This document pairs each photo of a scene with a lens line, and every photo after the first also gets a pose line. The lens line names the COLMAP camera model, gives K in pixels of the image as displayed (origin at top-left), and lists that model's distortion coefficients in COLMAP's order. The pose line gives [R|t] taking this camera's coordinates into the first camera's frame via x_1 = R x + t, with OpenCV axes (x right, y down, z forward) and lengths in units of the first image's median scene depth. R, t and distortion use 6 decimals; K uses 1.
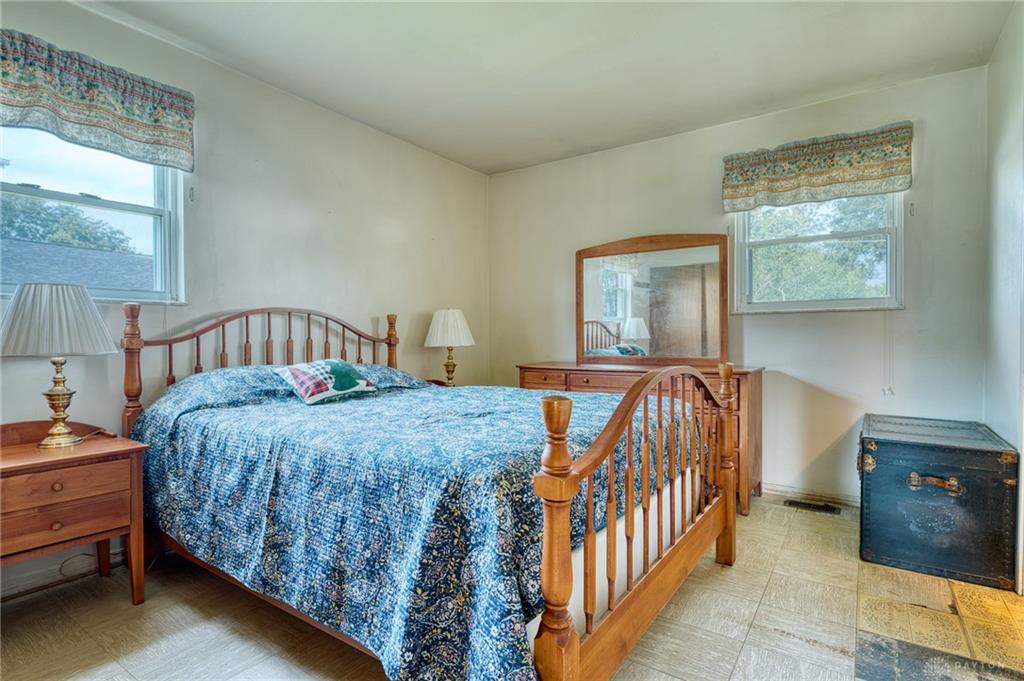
lens RADIAL K [[521.5, 0, 513.1], [0, 521.5, 333.4], [0, 0, 1]] dist [0.000121, -0.001320]
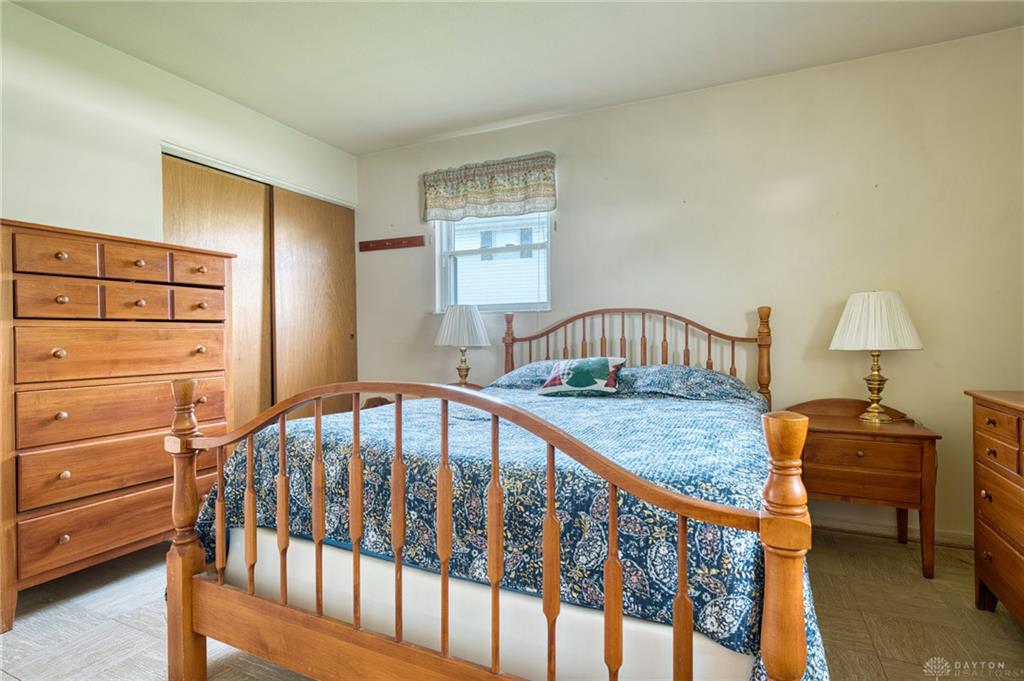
lens RADIAL K [[521.5, 0, 514.9], [0, 521.5, 350.4], [0, 0, 1]] dist [0.000121, -0.001320]
pose [[0.157636, 0.042646, -0.986576, 0.697704], [0.013988, 0.998870, 0.045412, -0.016051], [0.987398, -0.020959, 0.156861, 0.701038]]
